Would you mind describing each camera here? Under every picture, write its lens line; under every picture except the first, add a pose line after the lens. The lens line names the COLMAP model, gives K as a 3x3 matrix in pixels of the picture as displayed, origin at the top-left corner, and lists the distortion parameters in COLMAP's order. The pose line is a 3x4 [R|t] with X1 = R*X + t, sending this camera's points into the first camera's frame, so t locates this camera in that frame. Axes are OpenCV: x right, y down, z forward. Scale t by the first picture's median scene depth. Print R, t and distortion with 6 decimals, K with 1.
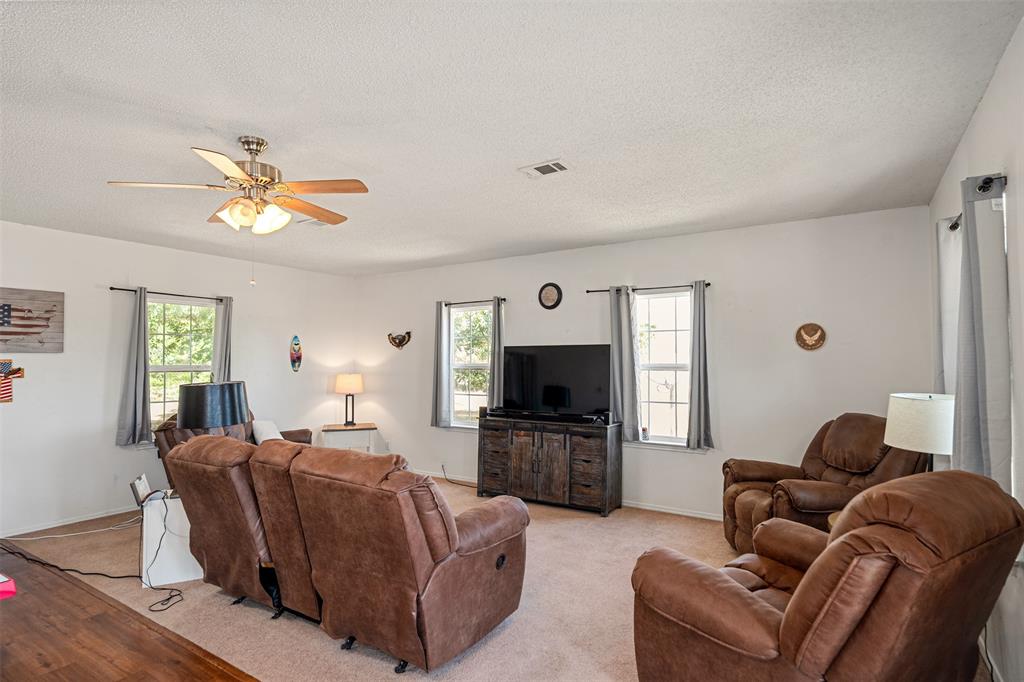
lens RADIAL K [[521.7, 0, 510.5], [0, 521.7, 345.0], [0, 0, 1]] dist [0.007198, -0.000199]
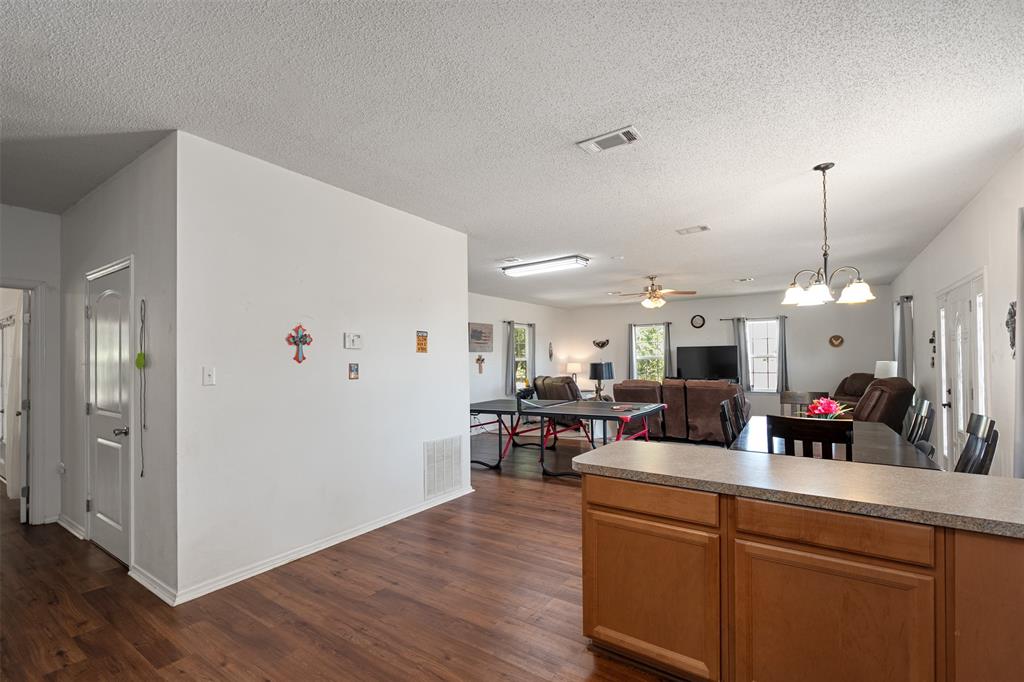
lens RADIAL K [[458.8, 0, 502.3], [0, 458.8, 358.1], [0, 0, 1]] dist [-0.010084, 0.001132]
pose [[0.999569, -0.009857, -0.027642, -0.704988], [0.010537, 0.999643, 0.024558, -0.005375], [0.027390, -0.024839, 0.999316, -0.873963]]
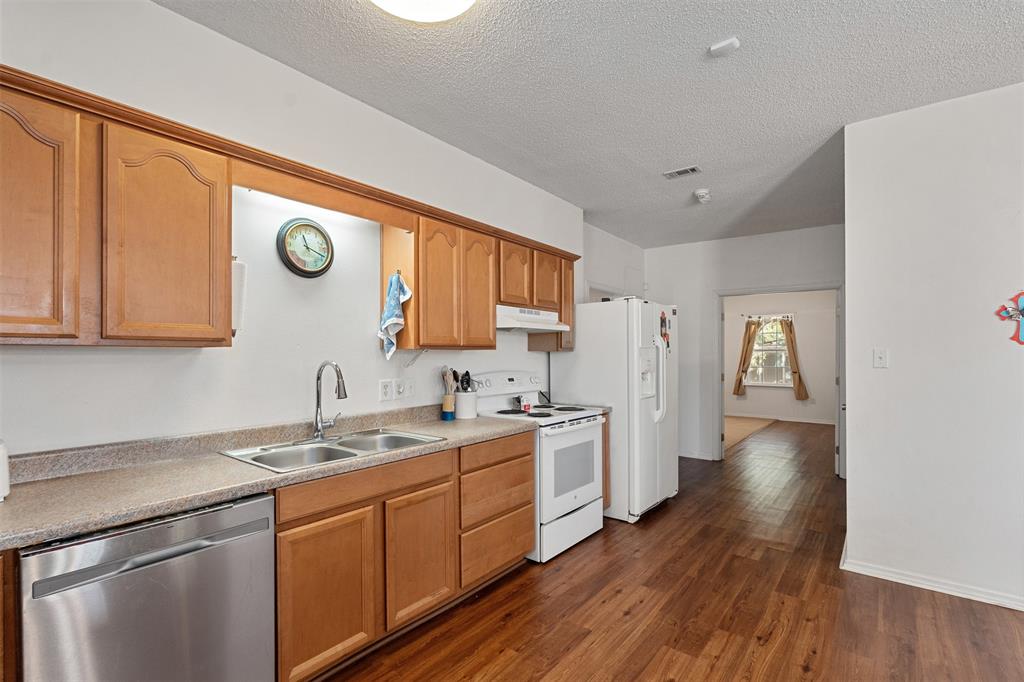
lens RADIAL K [[458.8, 0, 519.7], [0, 458.8, 358.5], [0, 0, 1]] dist [-0.010084, 0.001132]
pose [[-0.100413, 0.005302, -0.994932, -0.502429], [0.032562, 0.999468, 0.002040, 0.010656], [0.994413, -0.032192, -0.100532, -0.710329]]
